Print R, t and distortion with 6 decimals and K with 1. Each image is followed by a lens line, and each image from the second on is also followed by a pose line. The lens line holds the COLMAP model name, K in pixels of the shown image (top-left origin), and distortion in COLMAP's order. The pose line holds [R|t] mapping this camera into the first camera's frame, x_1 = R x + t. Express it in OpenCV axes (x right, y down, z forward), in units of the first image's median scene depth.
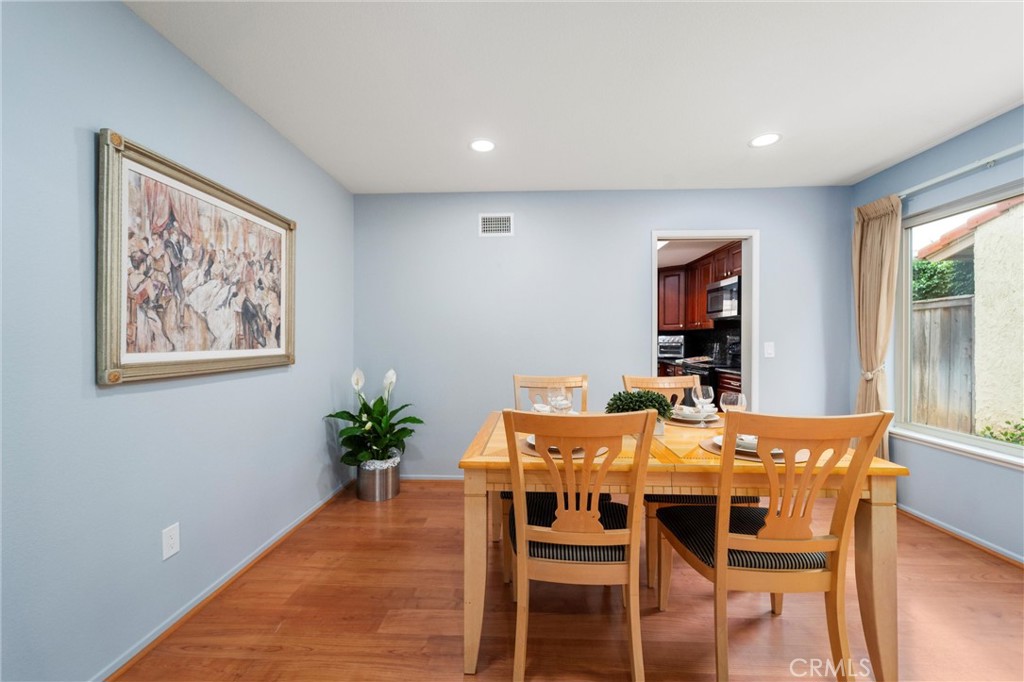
lens RADIAL K [[406.5, 0, 512.0], [0, 406.5, 341.0], [0, 0, 1]] dist [0.002620, 0.000132]
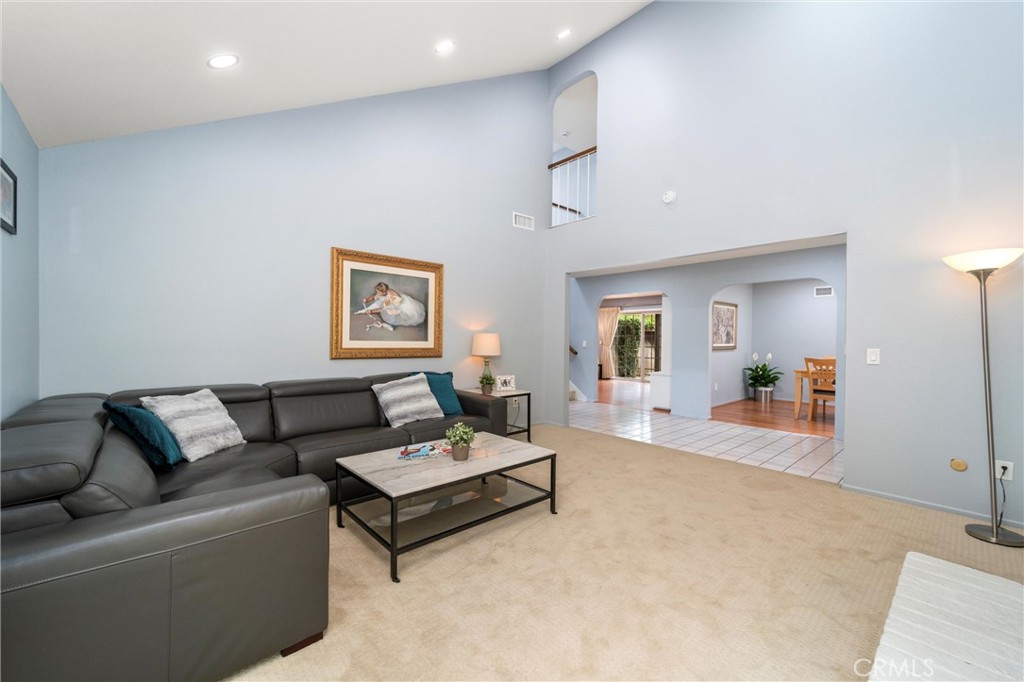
lens RADIAL K [[406.5, 0, 512.0], [0, 406.5, 341.0], [0, 0, 1]] dist [0.002620, 0.000132]
pose [[0.691209, 0.012710, -0.722544, 0.446781], [-0.014646, 0.999886, 0.003578, 0.007005], [0.722507, 0.008109, 0.691316, -2.009348]]
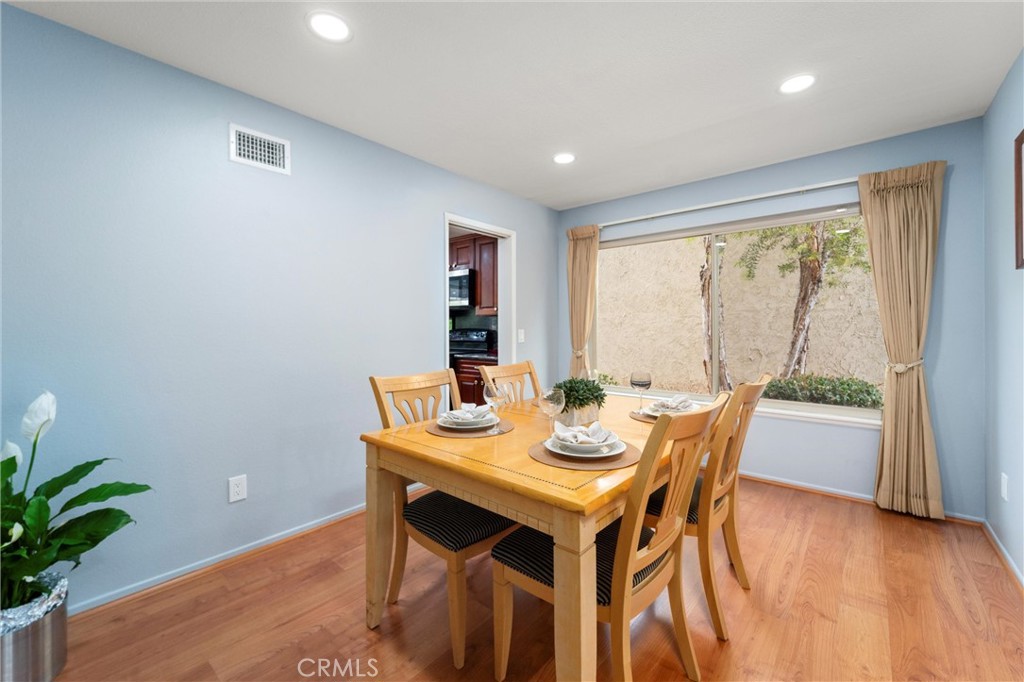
lens RADIAL K [[413.8, 0, 512.9], [0, 413.8, 324.6], [0, 0, 1]] dist [-0.000149, -0.000005]
pose [[0.623122, 0.005598, 0.782104, -0.338437], [0.005339, 0.999921, -0.011411, 0.002909], [-0.782106, 0.011286, 0.623043, 0.308075]]
